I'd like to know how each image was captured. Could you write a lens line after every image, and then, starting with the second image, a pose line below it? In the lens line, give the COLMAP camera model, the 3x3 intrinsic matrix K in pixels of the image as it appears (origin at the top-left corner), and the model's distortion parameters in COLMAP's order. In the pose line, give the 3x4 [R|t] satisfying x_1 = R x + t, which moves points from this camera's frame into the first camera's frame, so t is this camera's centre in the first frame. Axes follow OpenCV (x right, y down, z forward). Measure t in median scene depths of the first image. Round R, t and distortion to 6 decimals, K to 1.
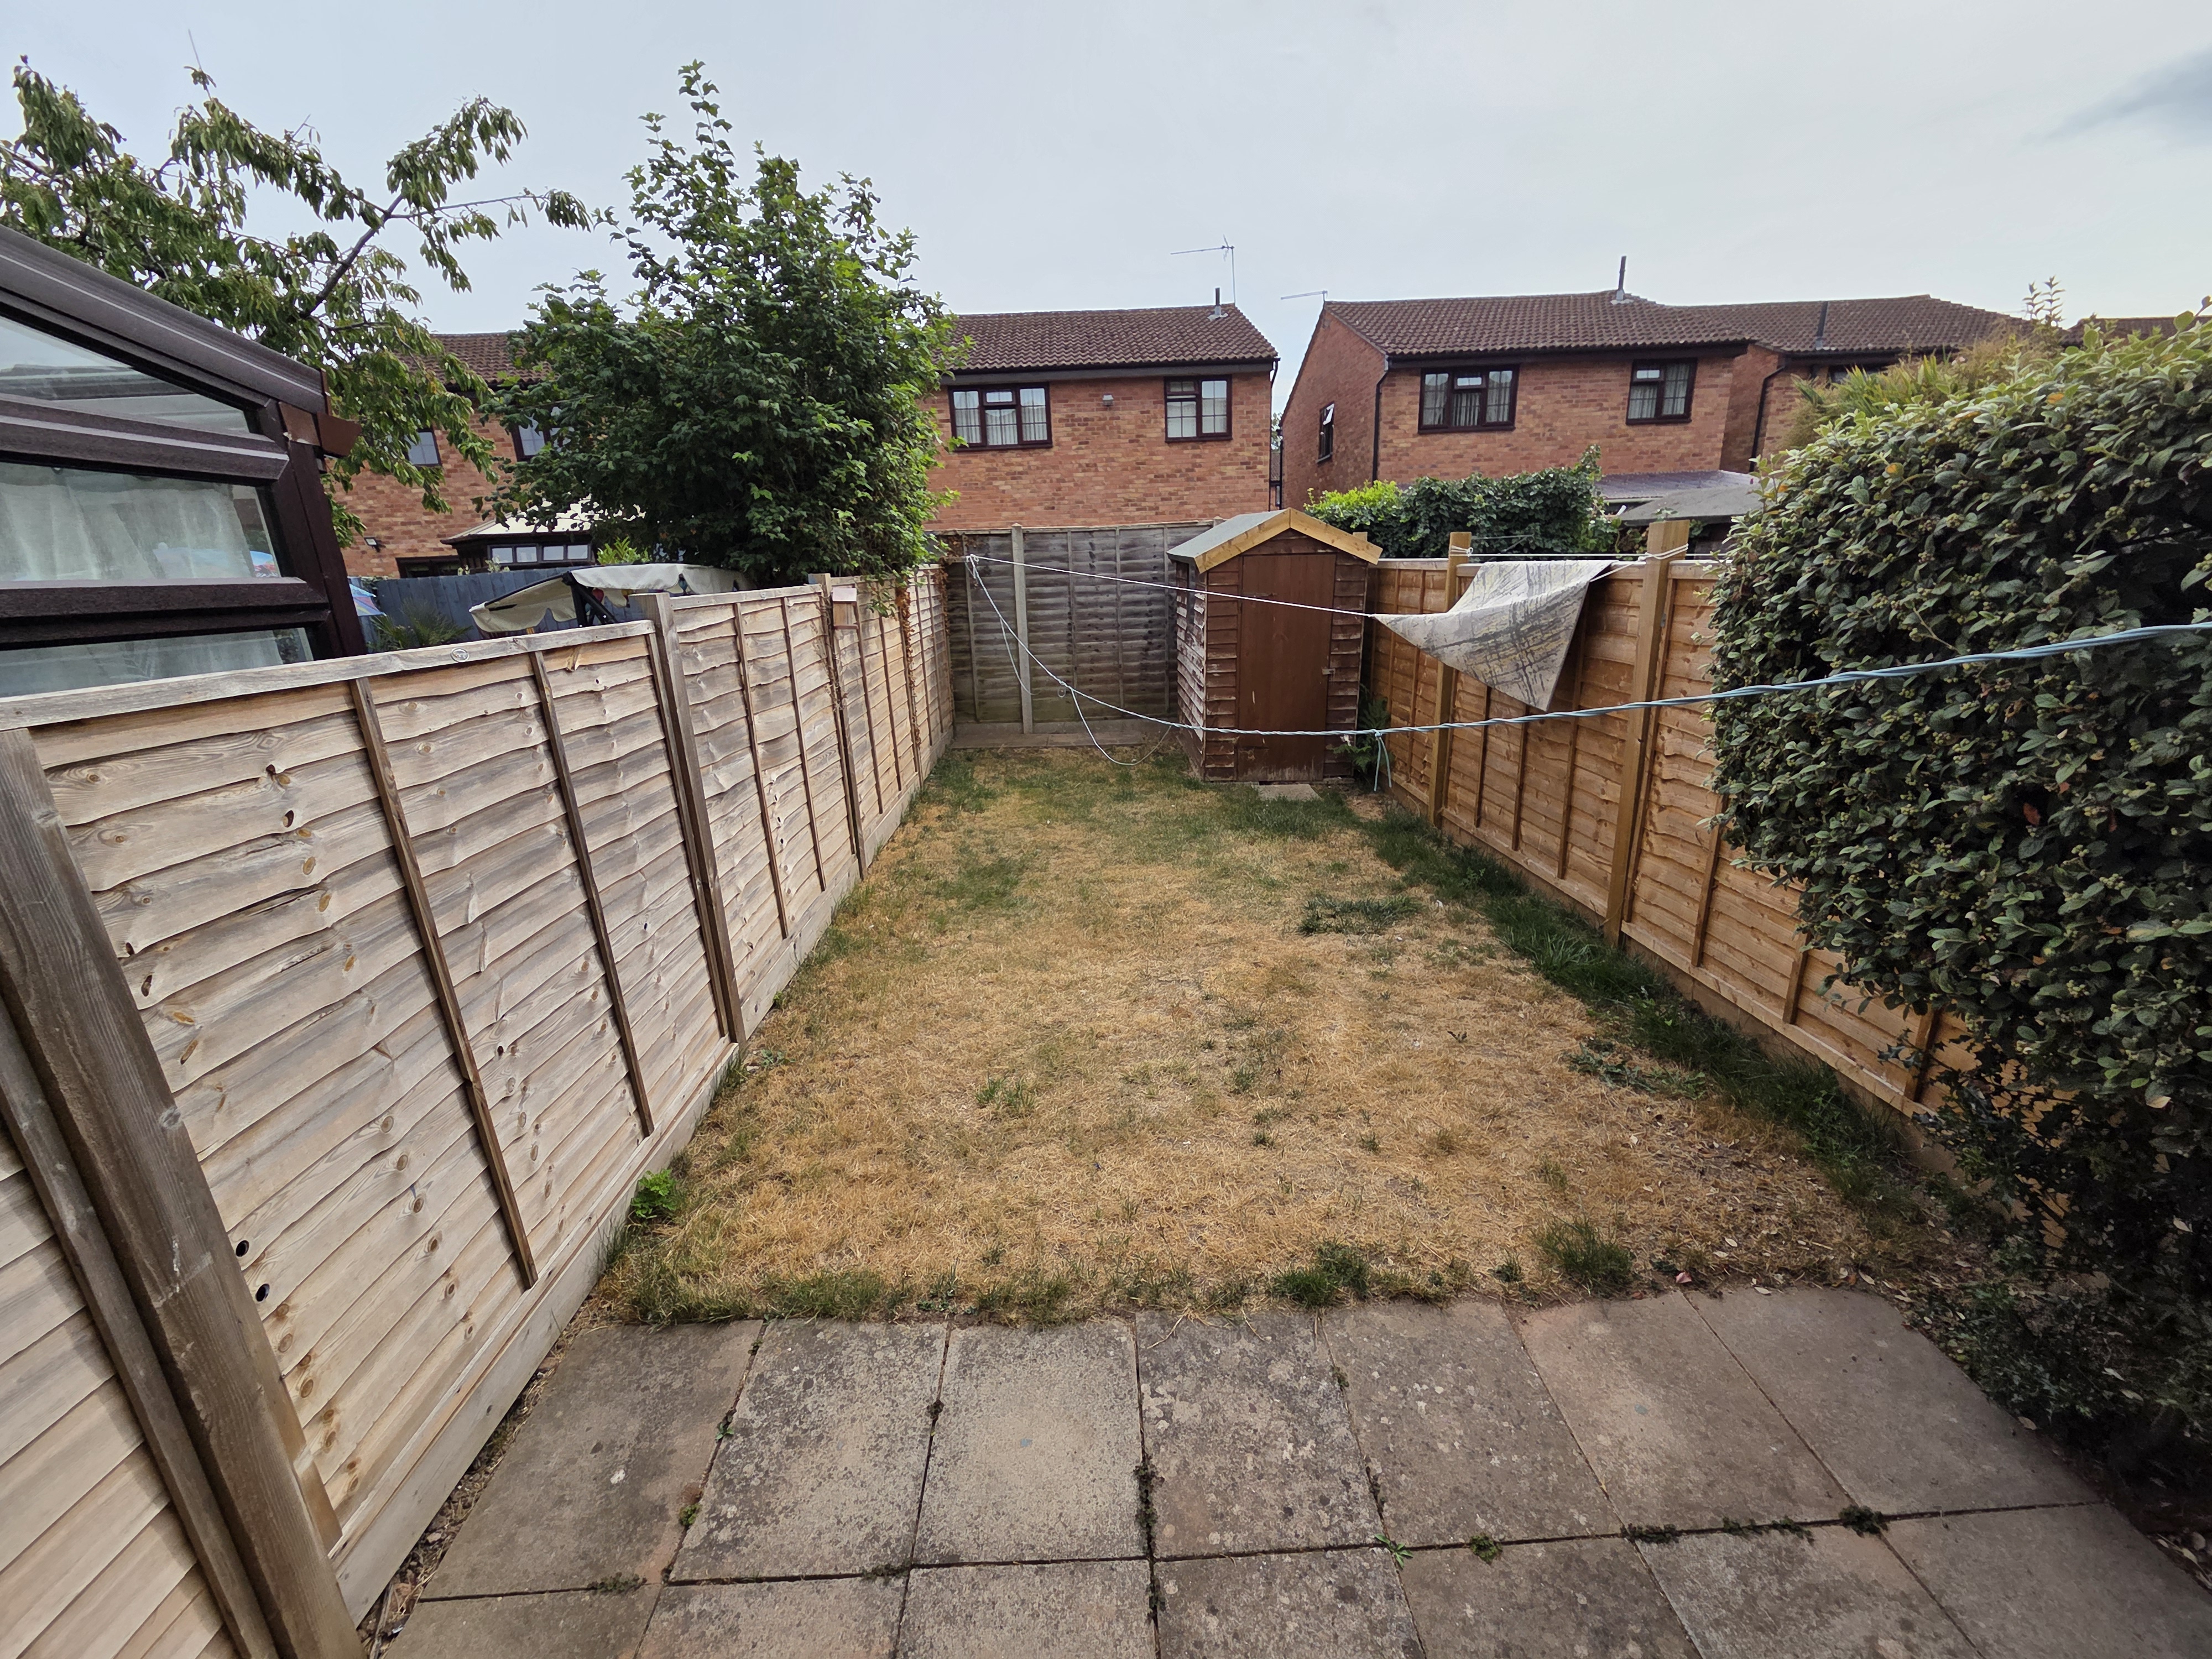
lens RADIAL K [[910.9, 0, 1106.4], [0, 910.9, 831.9], [0, 0, 1]] dist [0.006918, -0.002963]
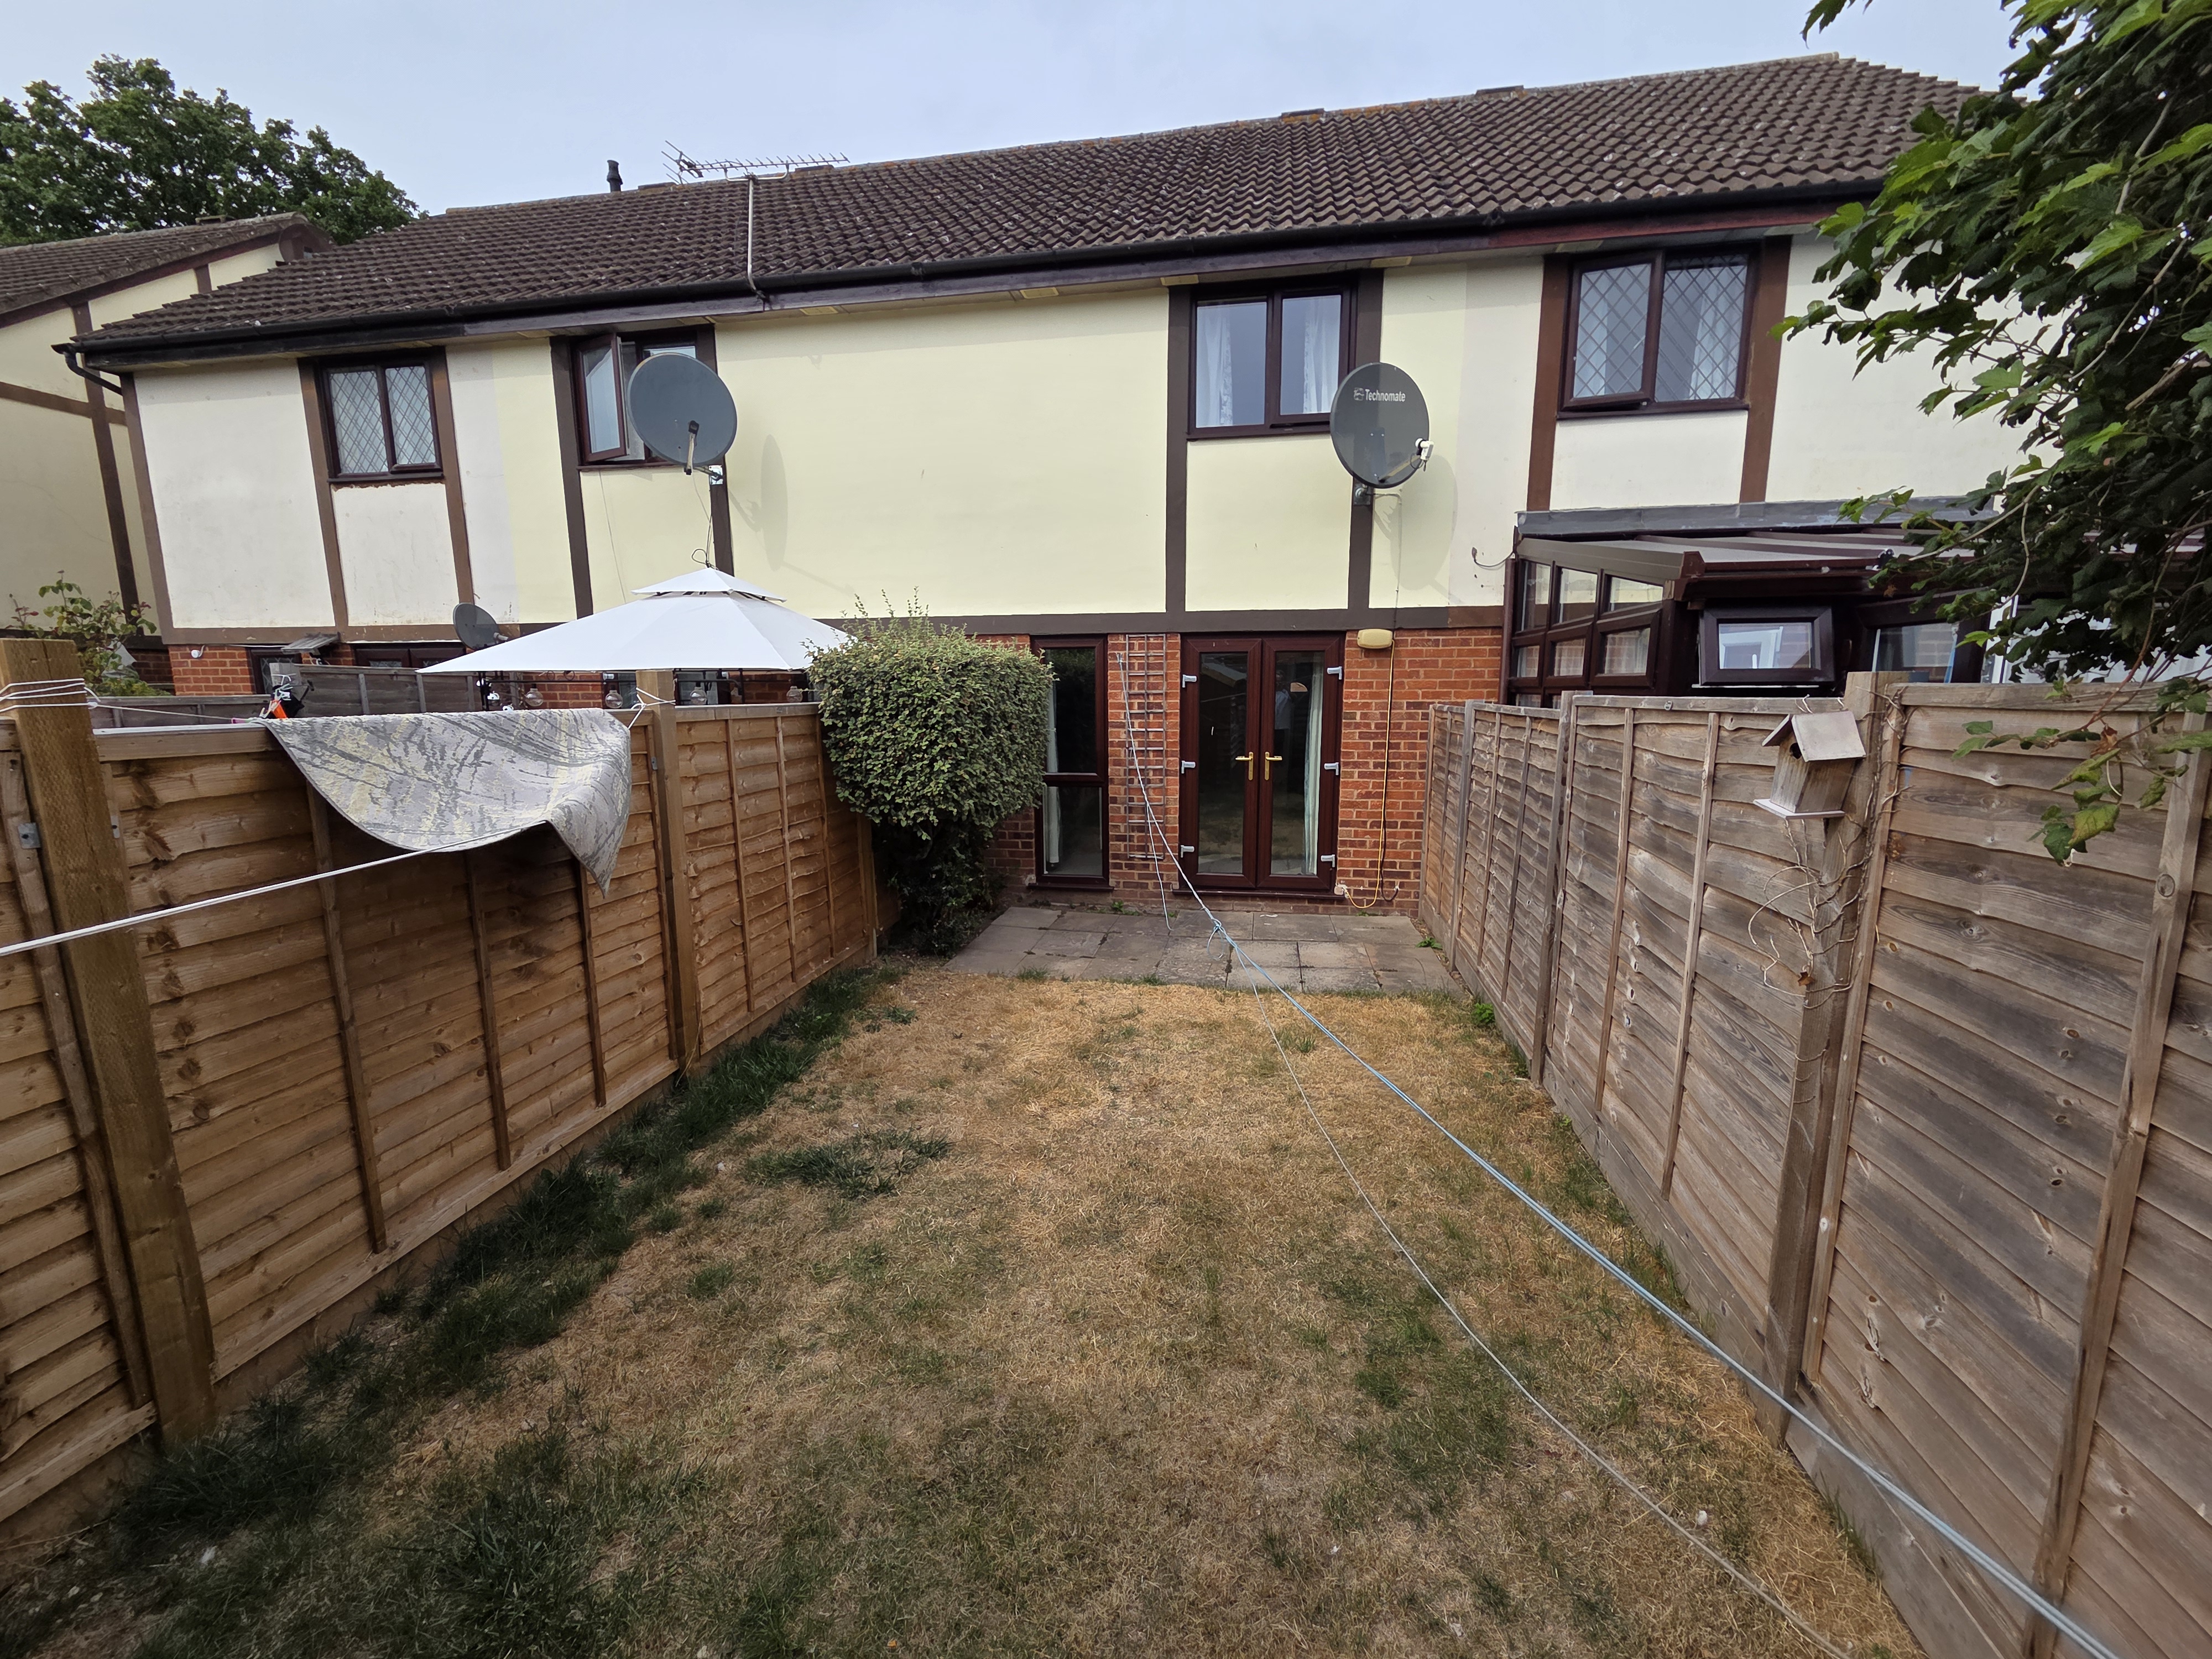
lens RADIAL K [[910.9, 0, 1101.0], [0, 910.9, 837.5], [0, 0, 1]] dist [0.006918, -0.002963]
pose [[-0.977481, 0.014513, 0.210525, -0.083163], [0.103600, 0.902135, 0.418831, -0.445141], [-0.183844, 0.431210, -0.883323, 1.546008]]
